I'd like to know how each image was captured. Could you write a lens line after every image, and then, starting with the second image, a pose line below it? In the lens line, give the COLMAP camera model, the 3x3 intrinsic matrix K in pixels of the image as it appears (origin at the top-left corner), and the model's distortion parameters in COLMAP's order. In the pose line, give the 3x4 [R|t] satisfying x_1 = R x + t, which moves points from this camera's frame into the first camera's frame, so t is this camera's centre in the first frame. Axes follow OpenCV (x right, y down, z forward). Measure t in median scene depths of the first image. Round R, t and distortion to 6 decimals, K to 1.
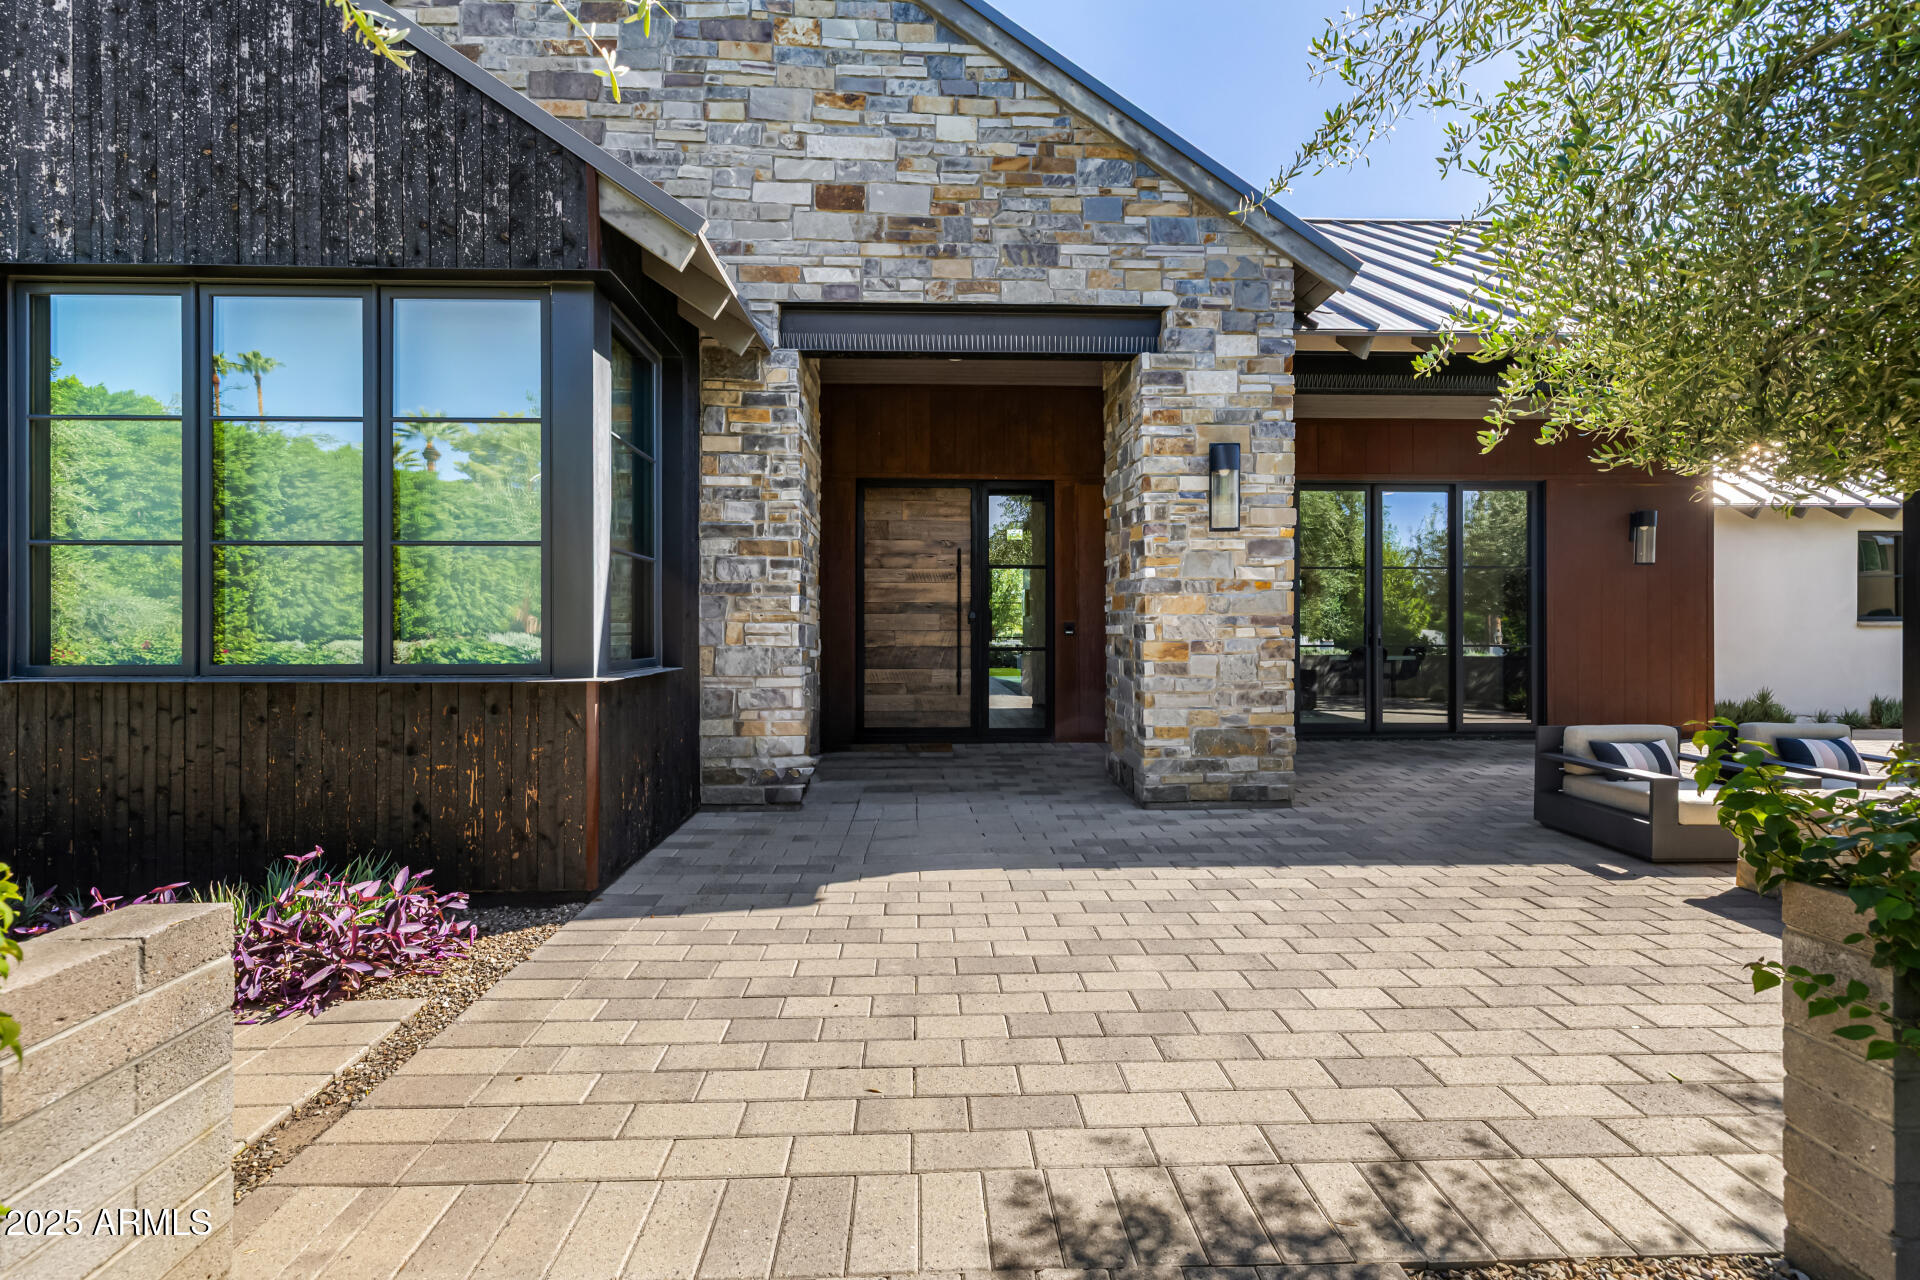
lens RADIAL K [[808.4, 0, 959.0], [0, 808.4, 628.0], [0, 0, 1]] dist [-0.001649, 0.000504]
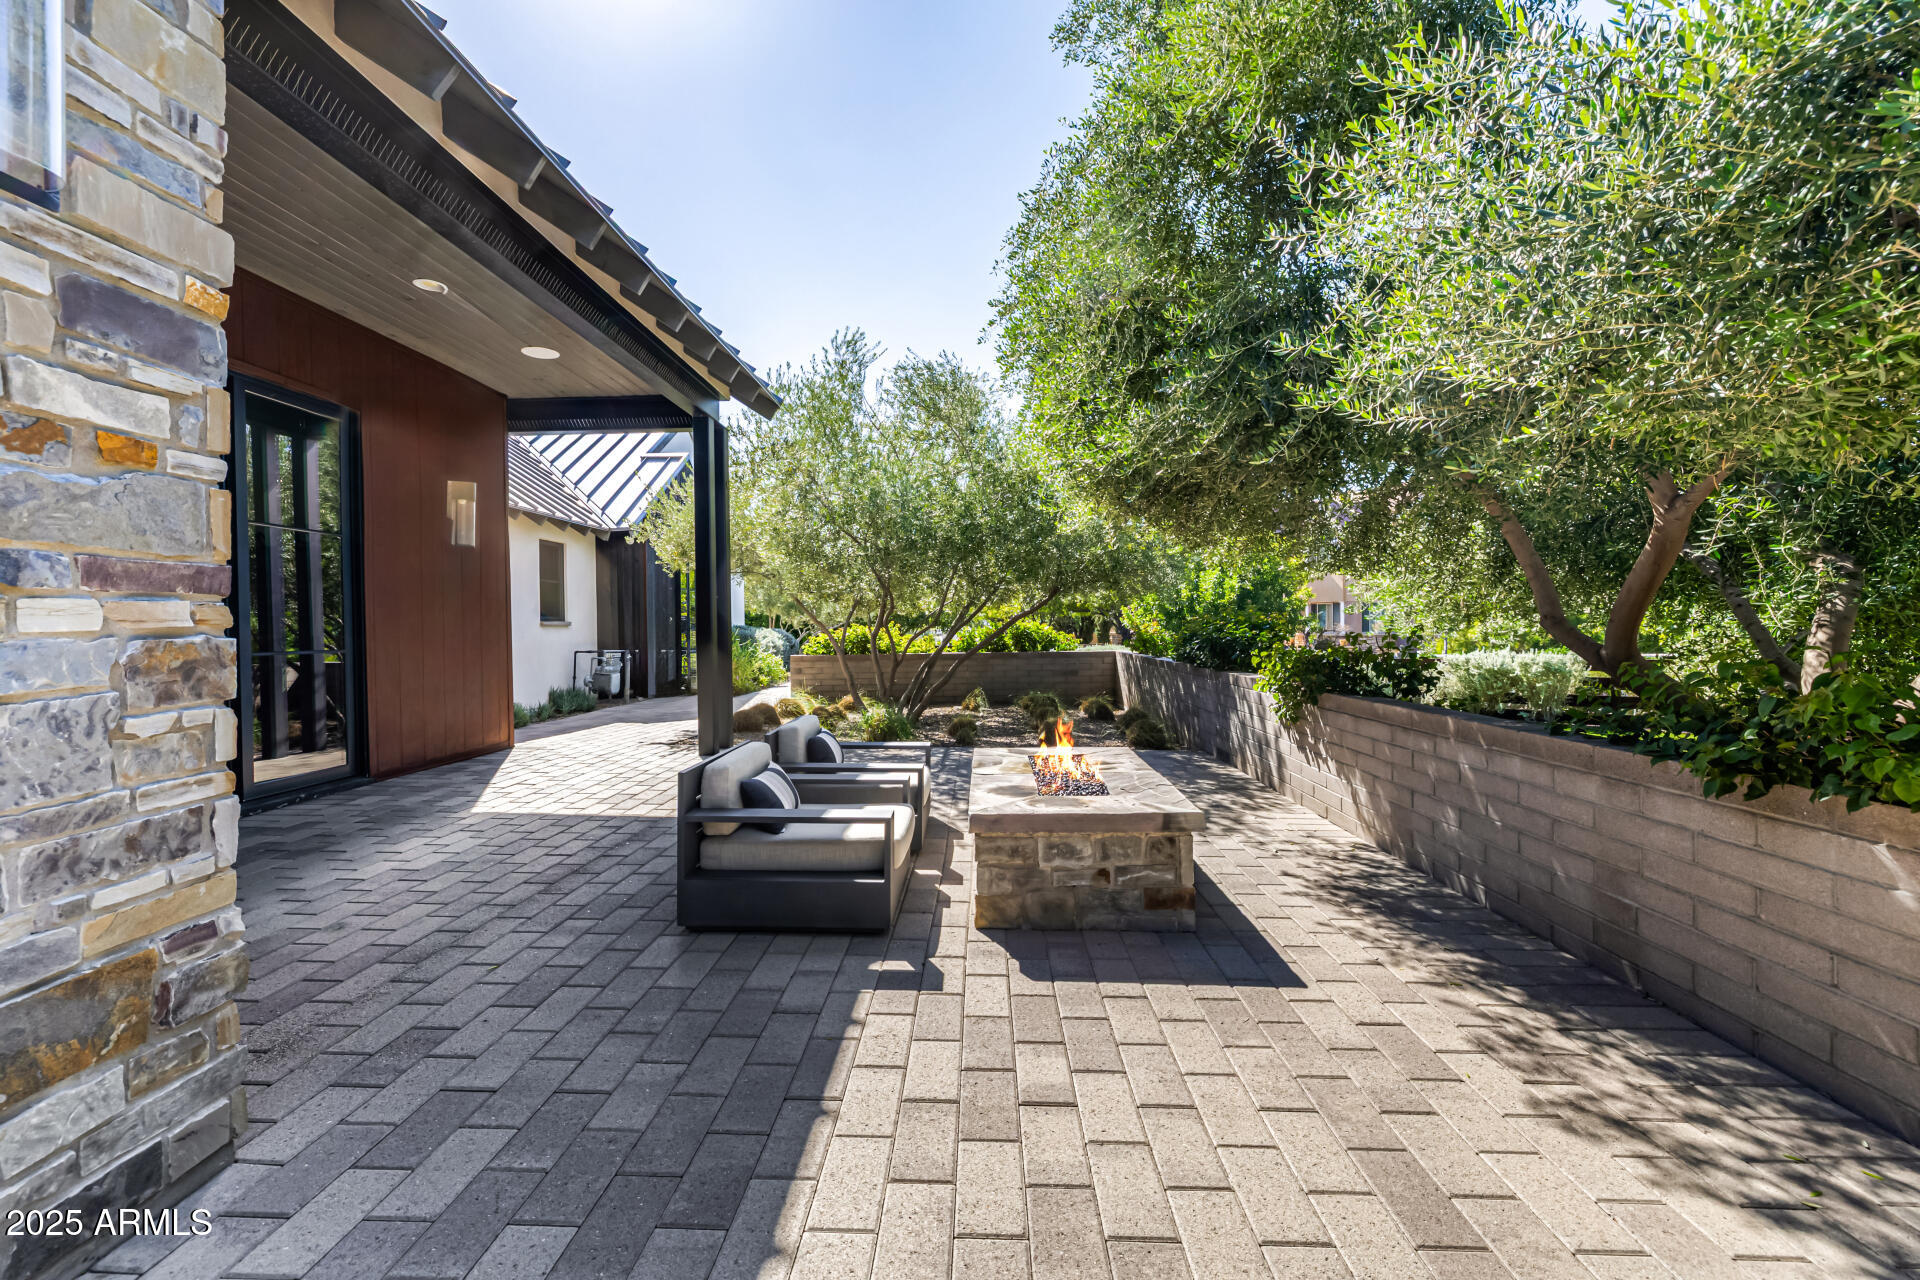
lens RADIAL K [[808.4, 0, 955.8], [0, 808.4, 631.8], [0, 0, 1]] dist [-0.001649, 0.000504]
pose [[0.078966, -0.010294, 0.996824, 0.114695], [0.013833, 0.999862, 0.009229, 0.012220], [-0.996781, 0.013060, 0.079097, 0.686637]]
